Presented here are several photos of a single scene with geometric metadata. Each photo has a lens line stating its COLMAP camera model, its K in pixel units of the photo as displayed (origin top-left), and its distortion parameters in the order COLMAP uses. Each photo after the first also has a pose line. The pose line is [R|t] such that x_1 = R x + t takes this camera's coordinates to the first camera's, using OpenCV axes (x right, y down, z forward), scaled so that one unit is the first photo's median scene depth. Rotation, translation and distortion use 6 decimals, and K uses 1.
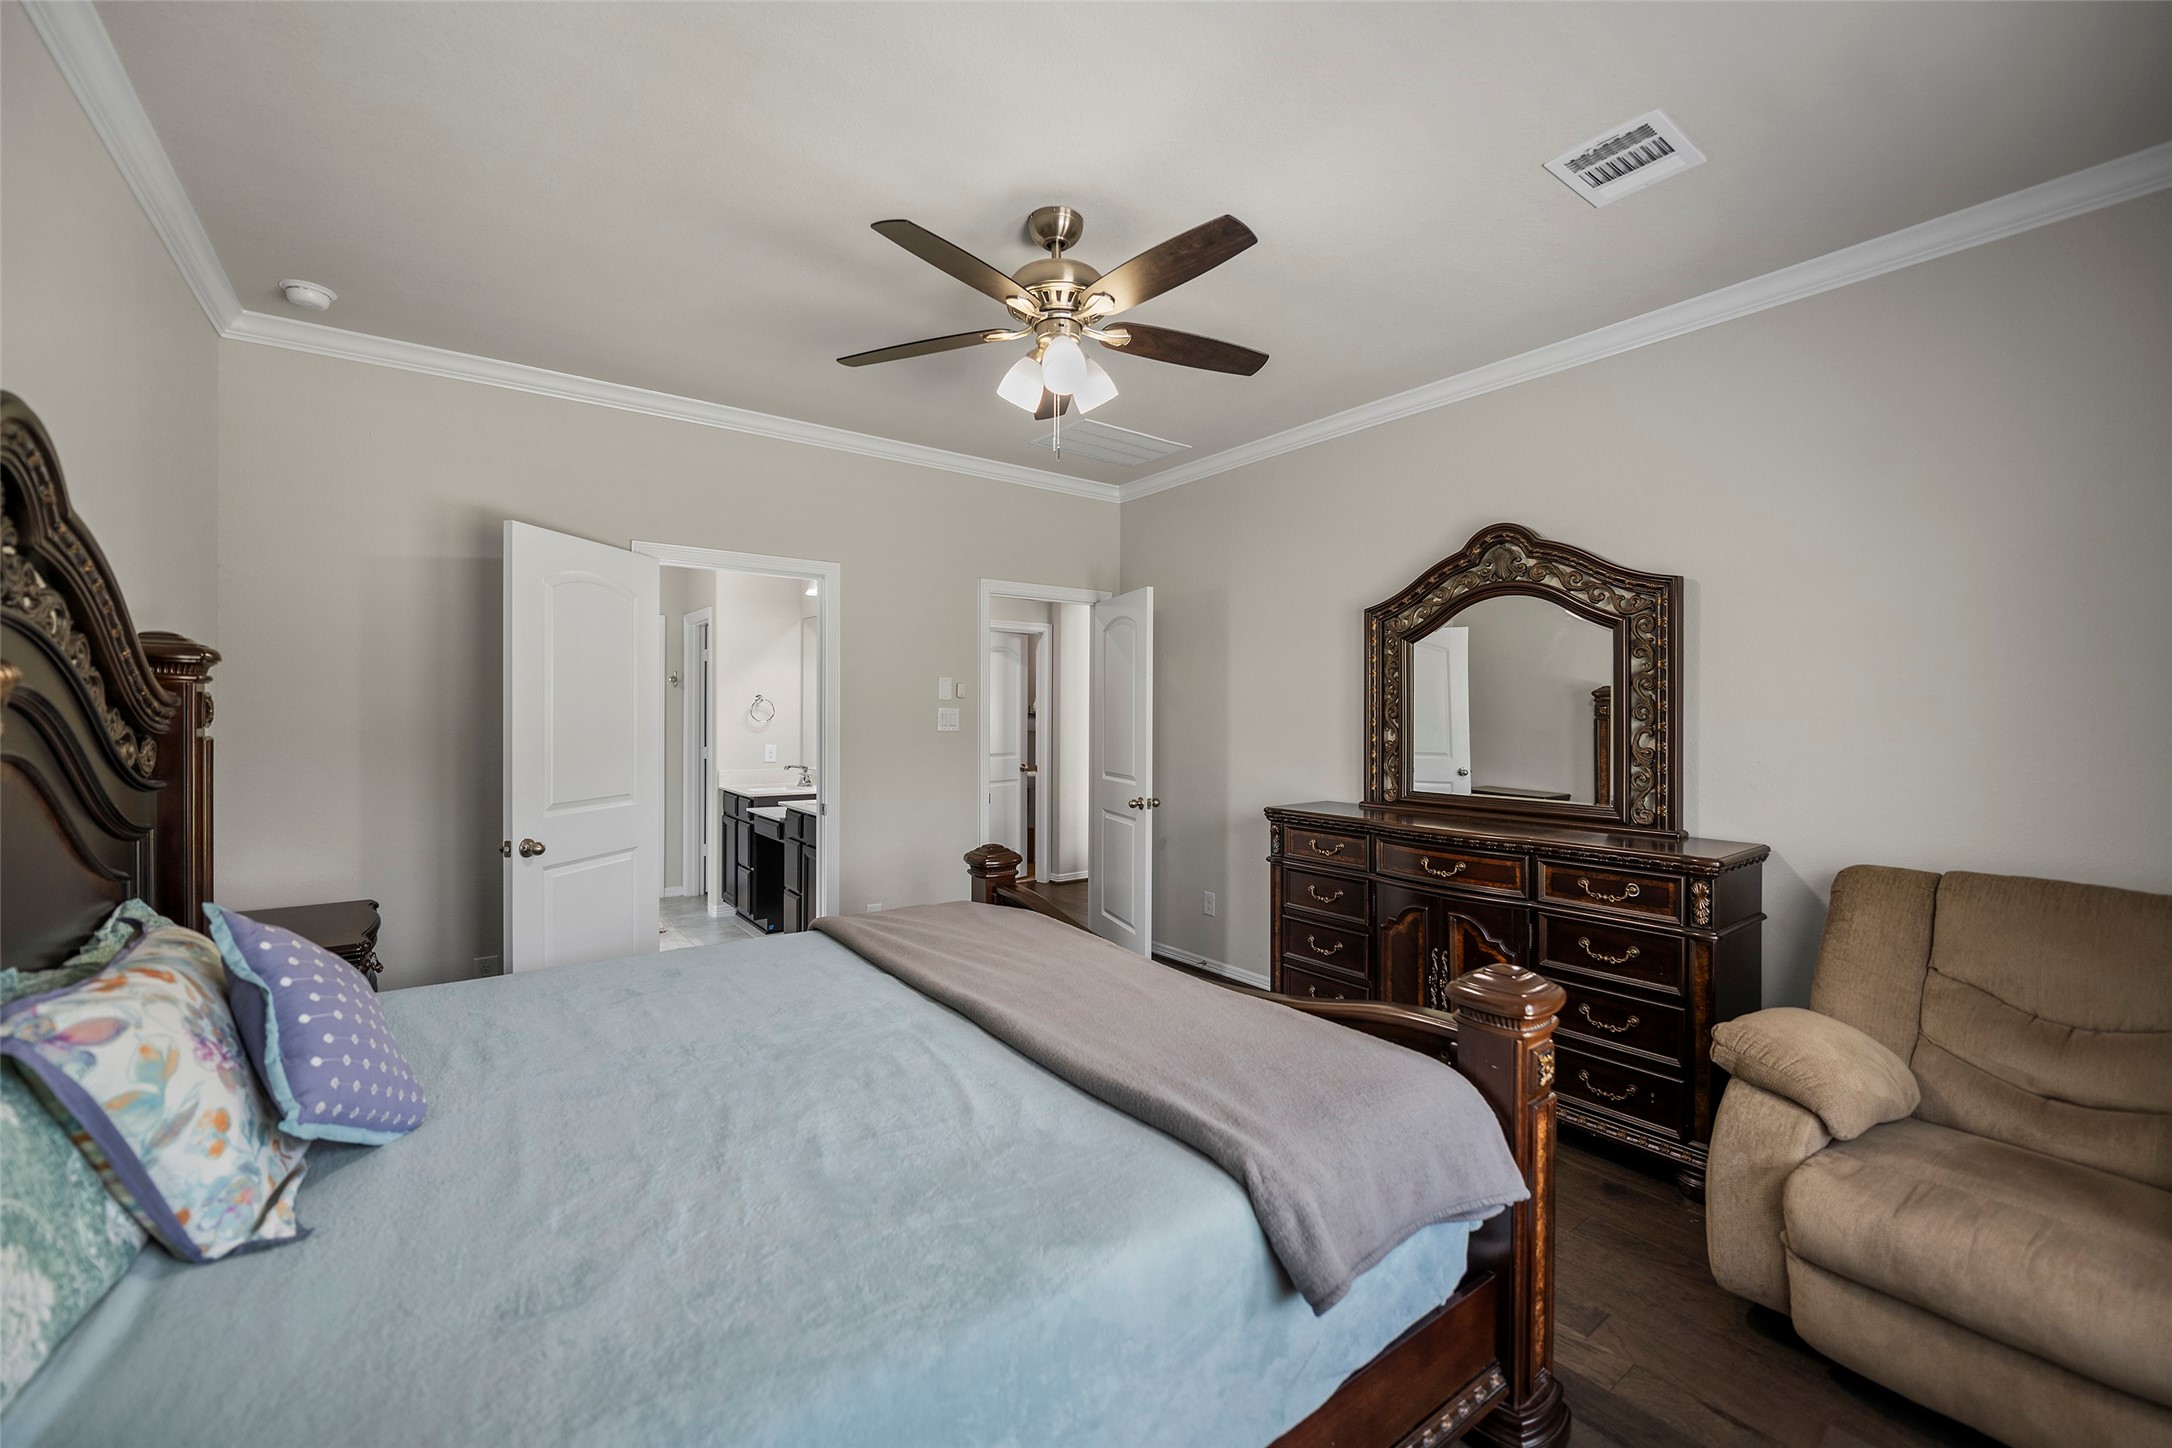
lens RADIAL K [[880.5, 0, 1089.0], [0, 880.5, 717.7], [0, 0, 1]] dist [-0.007132, -0.000331]
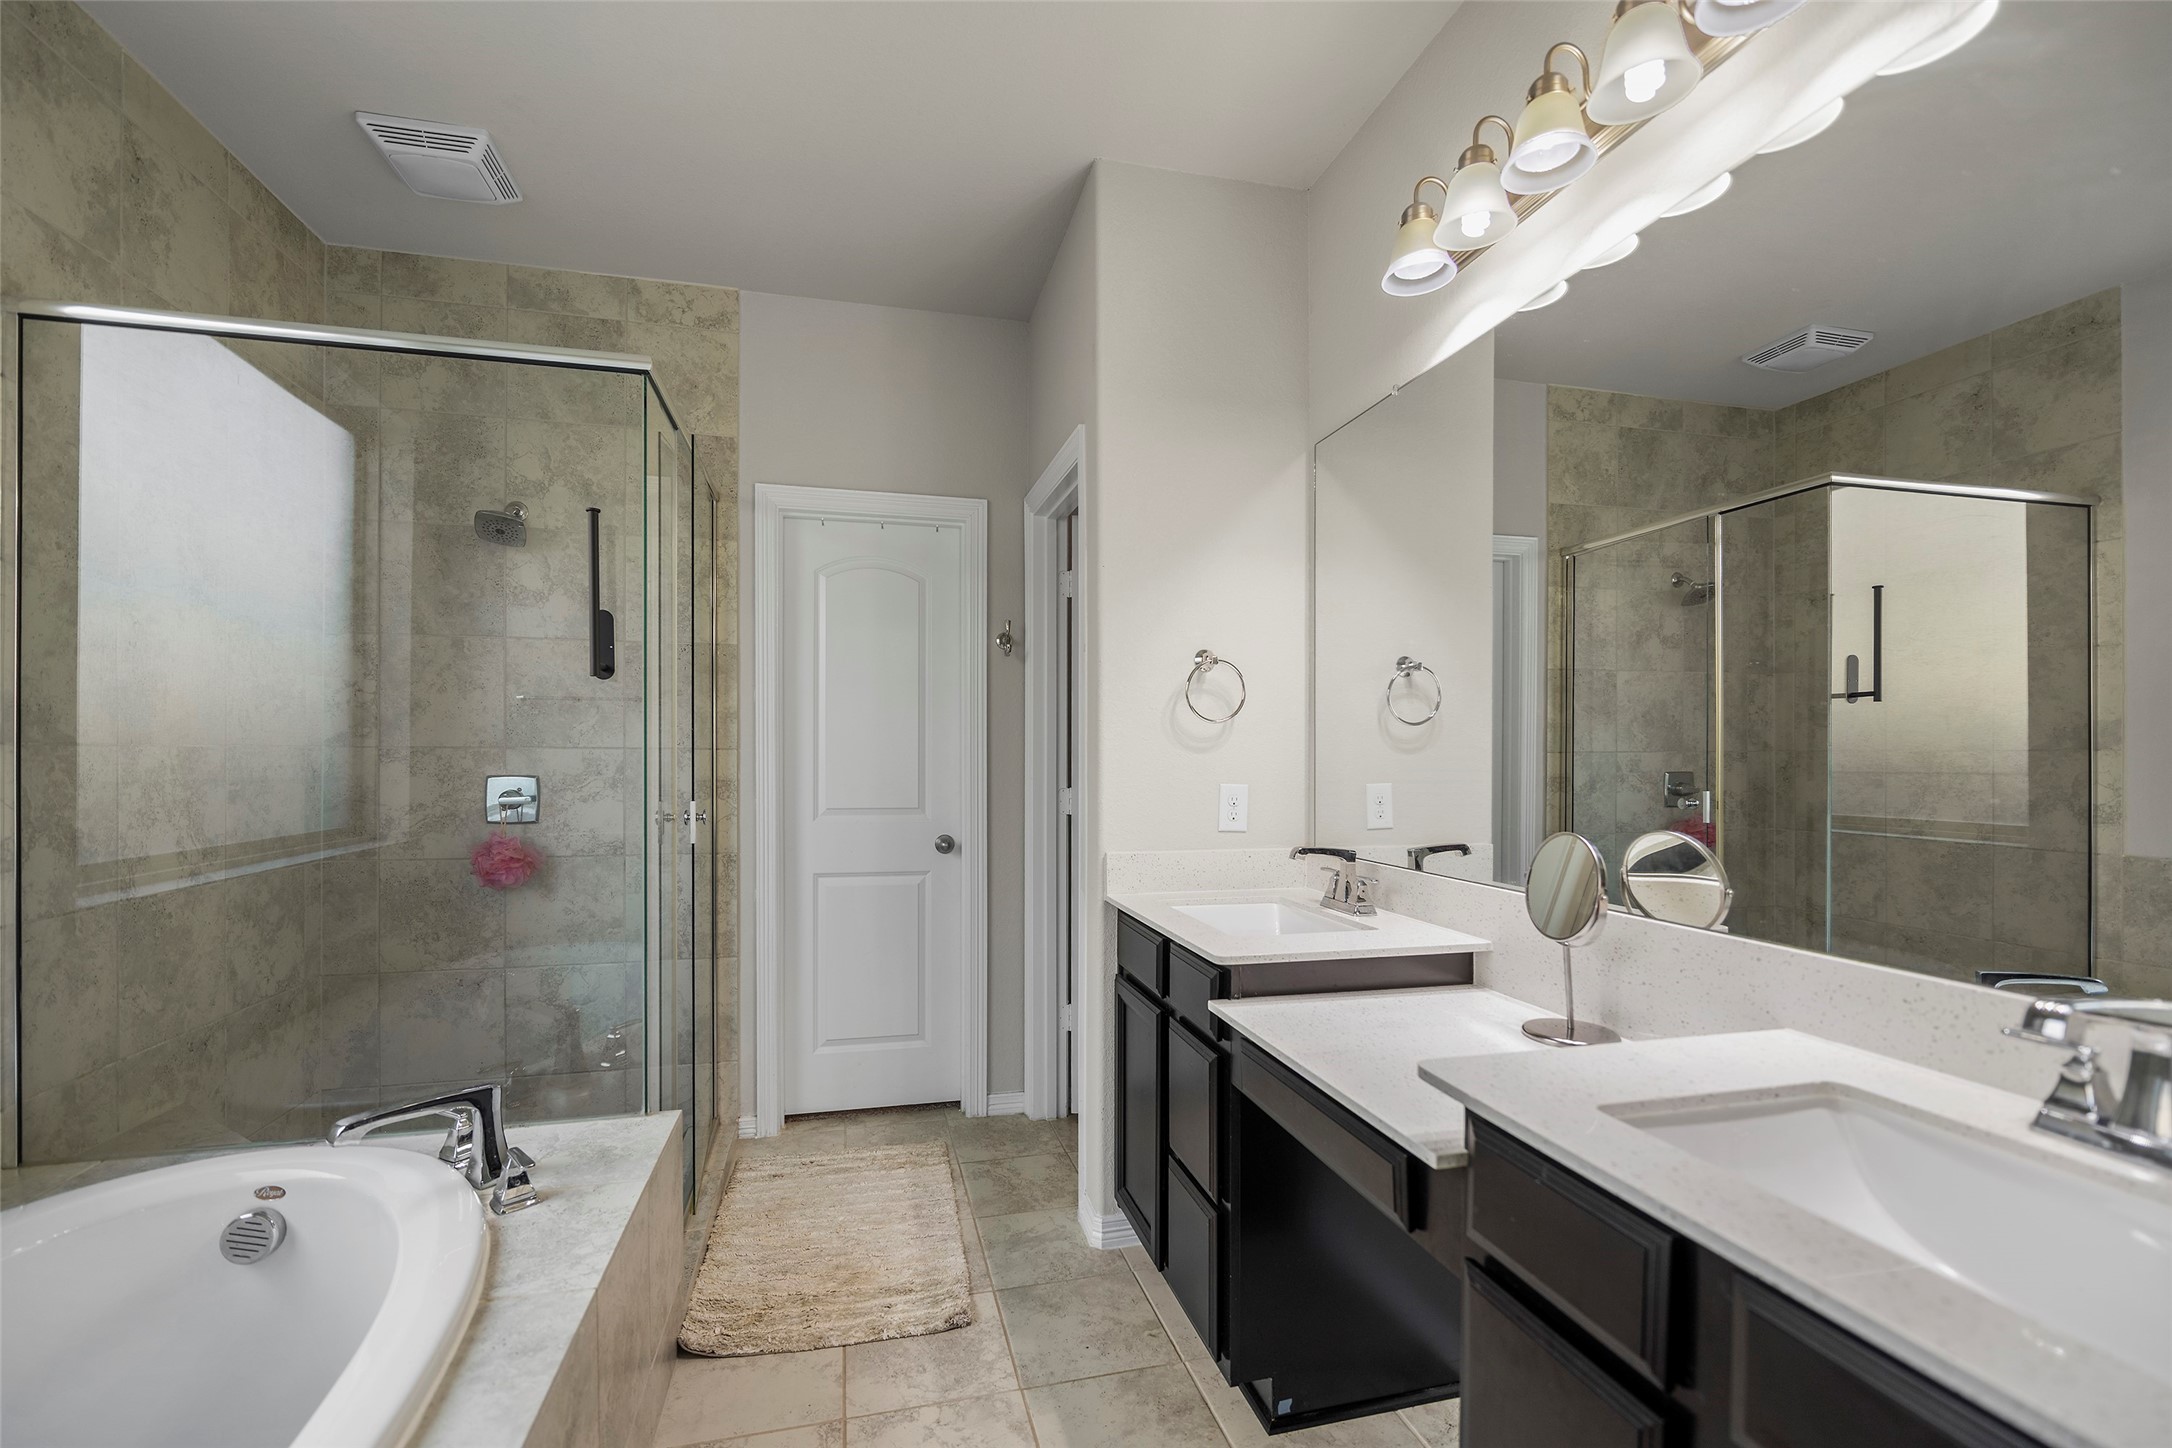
lens RADIAL K [[880.5, 0, 1078.2], [0, 880.5, 745.3], [0, 0, 1]] dist [-0.007132, -0.000331]
pose [[0.924507, -0.007301, -0.381095, -0.279761], [0.003970, 0.999947, -0.009526, 0.016976], [0.381144, 0.007294, 0.924487, 0.629158]]
